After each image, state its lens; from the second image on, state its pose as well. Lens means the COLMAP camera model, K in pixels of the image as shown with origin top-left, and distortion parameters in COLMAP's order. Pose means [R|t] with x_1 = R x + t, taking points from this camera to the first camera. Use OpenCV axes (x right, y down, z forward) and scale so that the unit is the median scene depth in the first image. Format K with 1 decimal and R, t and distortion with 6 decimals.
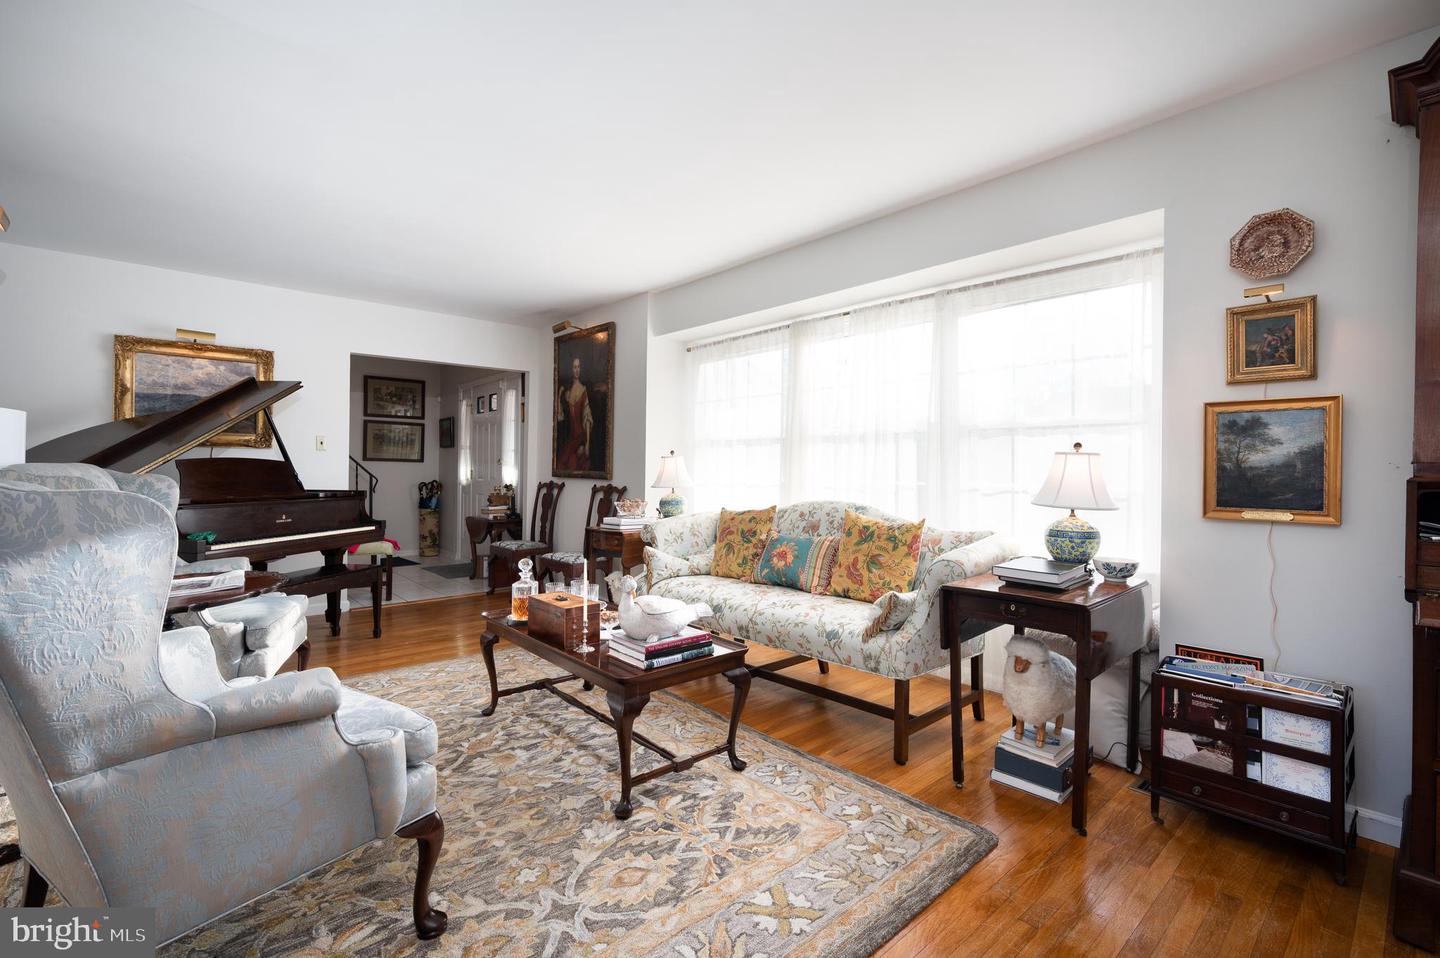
lens RADIAL K [[643.8, 0, 716.2], [0, 643.8, 470.0], [0, 0, 1]] dist [-0.000268, 0.000113]
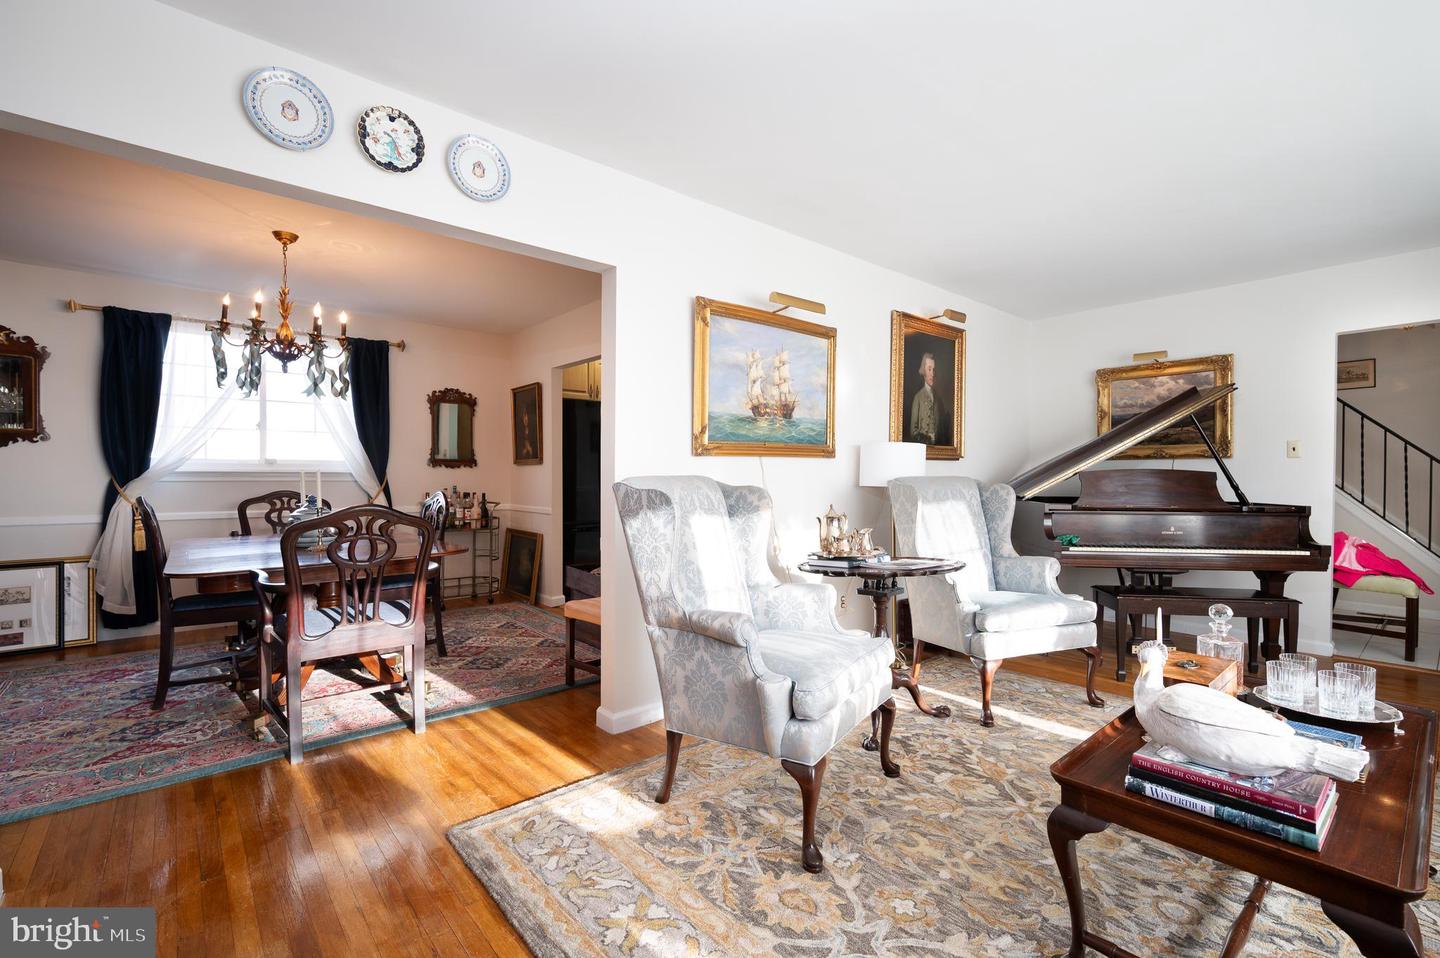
lens RADIAL K [[630.2, 0, 730.1], [0, 630.2, 482.1], [0, 0, 1]] dist [0.000088, 0.000122]
pose [[0.000634, -0.001249, -0.999999, 0.445752], [0.002134, 0.999997, -0.001248, 0.003829], [0.999998, -0.002133, 0.000637, 0.521295]]
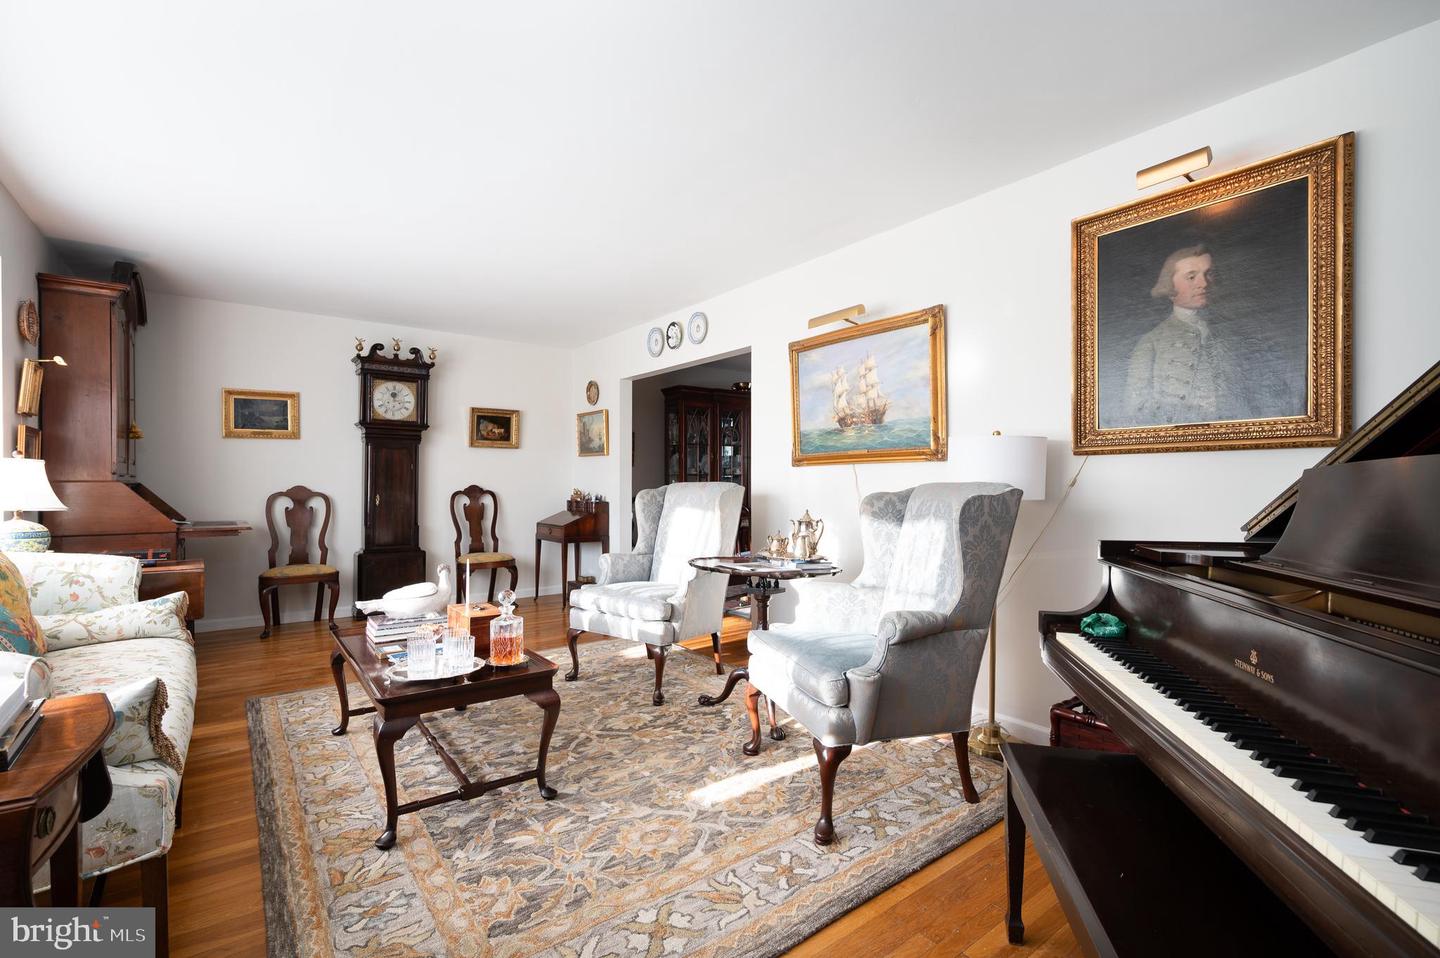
lens RADIAL K [[646.7, 0, 743.2], [0, 646.7, 482.7], [0, 0, 1]] dist [-0.002023, -0.000076]
pose [[-0.998983, -0.012580, 0.043302, -0.715358], [-0.012705, 0.999916, -0.002616, -0.003300], [-0.043266, -0.003163, -0.999059, 2.052408]]
